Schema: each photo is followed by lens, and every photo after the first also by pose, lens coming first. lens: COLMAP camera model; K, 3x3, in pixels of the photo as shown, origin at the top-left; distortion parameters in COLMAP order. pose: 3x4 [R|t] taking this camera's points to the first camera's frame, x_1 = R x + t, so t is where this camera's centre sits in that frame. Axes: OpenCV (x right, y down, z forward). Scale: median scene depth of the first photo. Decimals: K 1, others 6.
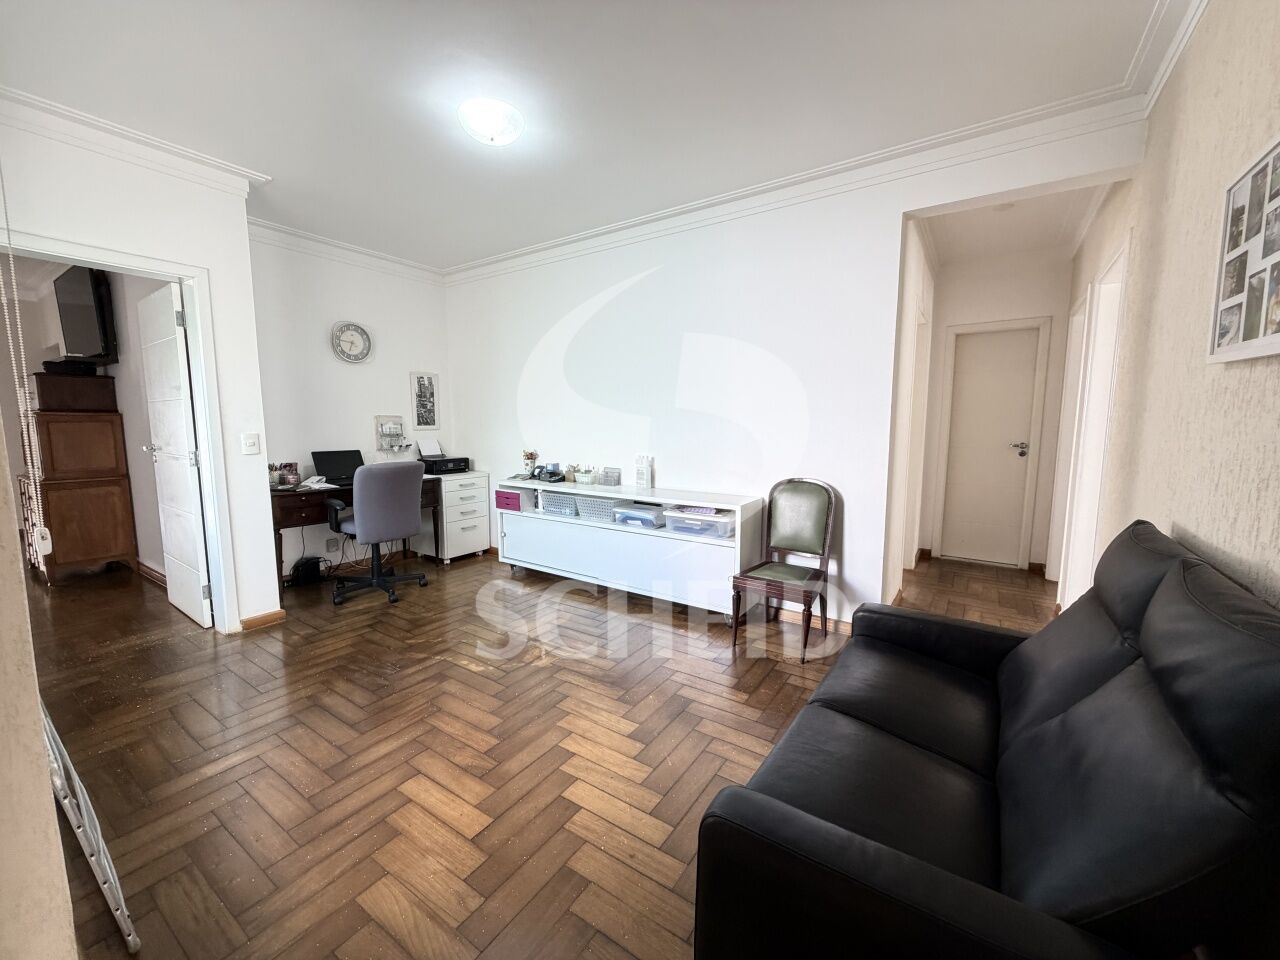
lens RADIAL K [[512.4, 0, 635.7], [0, 512.4, 478.8], [0, 0, 1]] dist [0.000825, 0.000384]
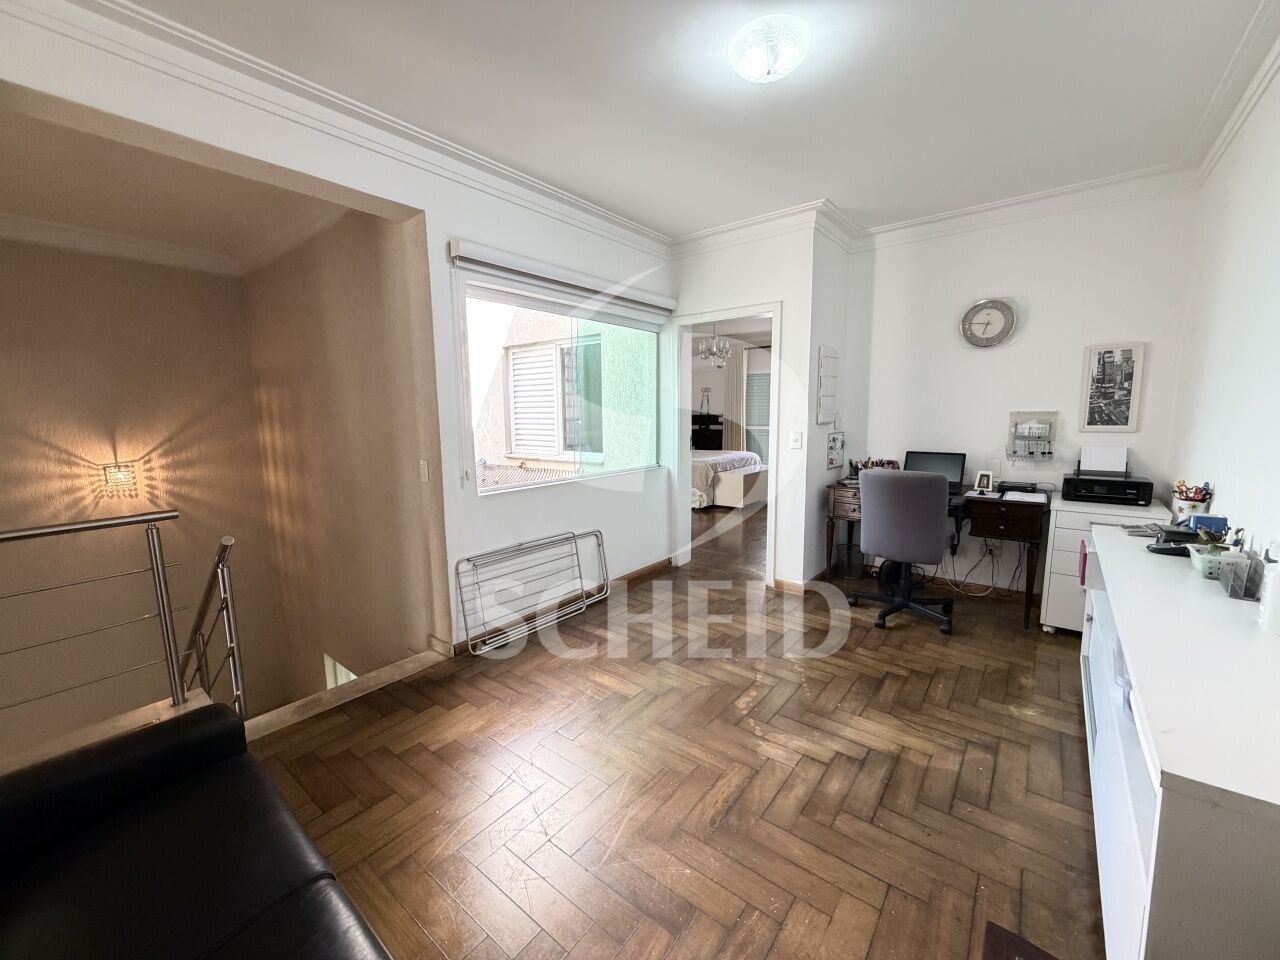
lens RADIAL K [[512.4, 0, 635.7], [0, 512.4, 478.8], [0, 0, 1]] dist [0.000825, 0.000384]
pose [[-0.083048, 0.129218, -0.988132, 0.319088], [-0.100707, 0.985393, 0.137324, -0.071260], [0.991444, 0.110916, -0.068822, 0.492113]]
